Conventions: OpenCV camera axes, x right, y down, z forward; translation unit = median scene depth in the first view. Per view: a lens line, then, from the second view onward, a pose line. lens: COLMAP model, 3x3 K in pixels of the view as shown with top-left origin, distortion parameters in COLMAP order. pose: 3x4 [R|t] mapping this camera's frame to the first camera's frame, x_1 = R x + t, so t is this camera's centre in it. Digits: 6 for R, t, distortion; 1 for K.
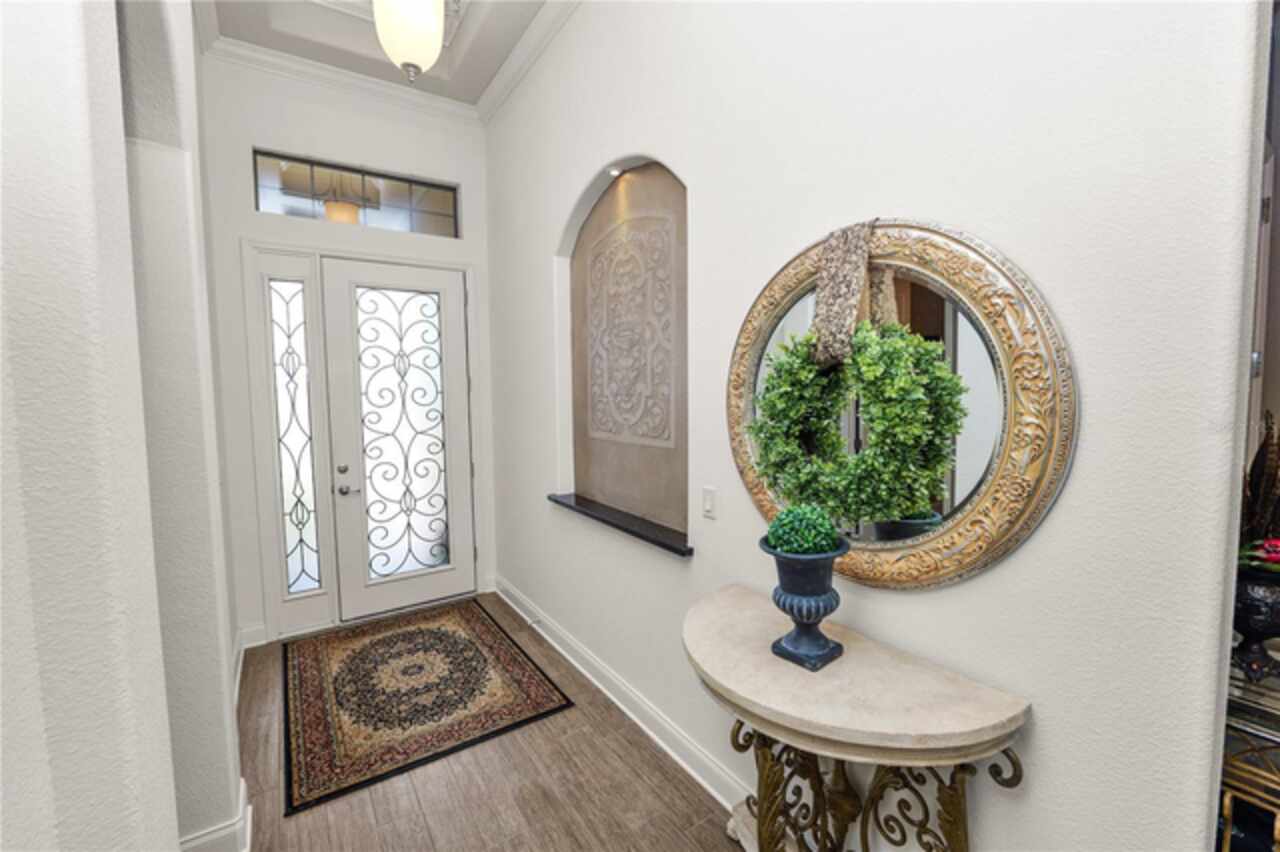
lens RADIAL K [[521.0, 0, 640.0], [0, 521.0, 421.3], [0, 0, 1]] dist [-0.015728, 0.002282]
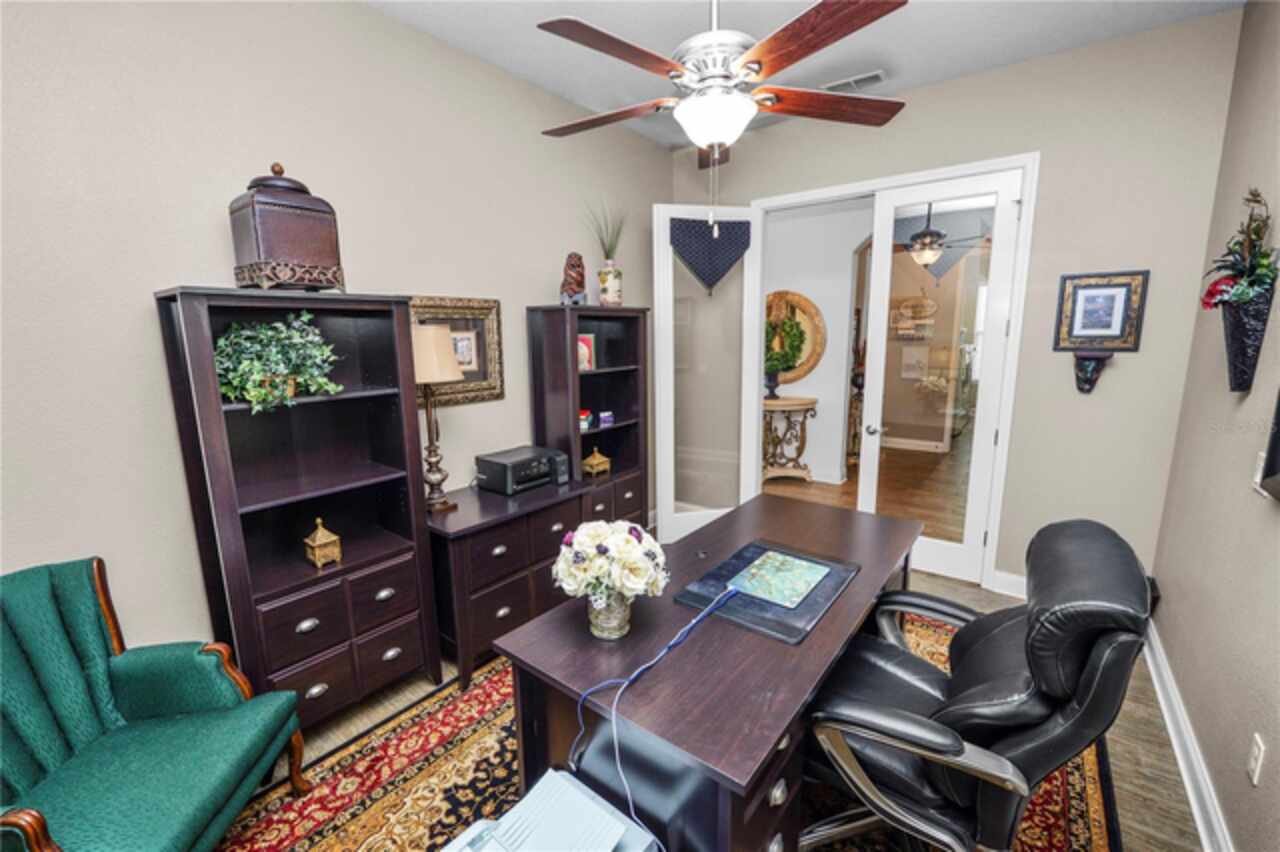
lens RADIAL K [[521.0, 0, 640.0], [0, 521.0, 421.3], [0, 0, 1]] dist [-0.015728, 0.002282]
pose [[0.953221, -0.047636, 0.298496, -1.942724], [0.015012, 0.993746, 0.110650, 0.154505], [-0.301900, -0.100993, 0.947975, -2.658152]]
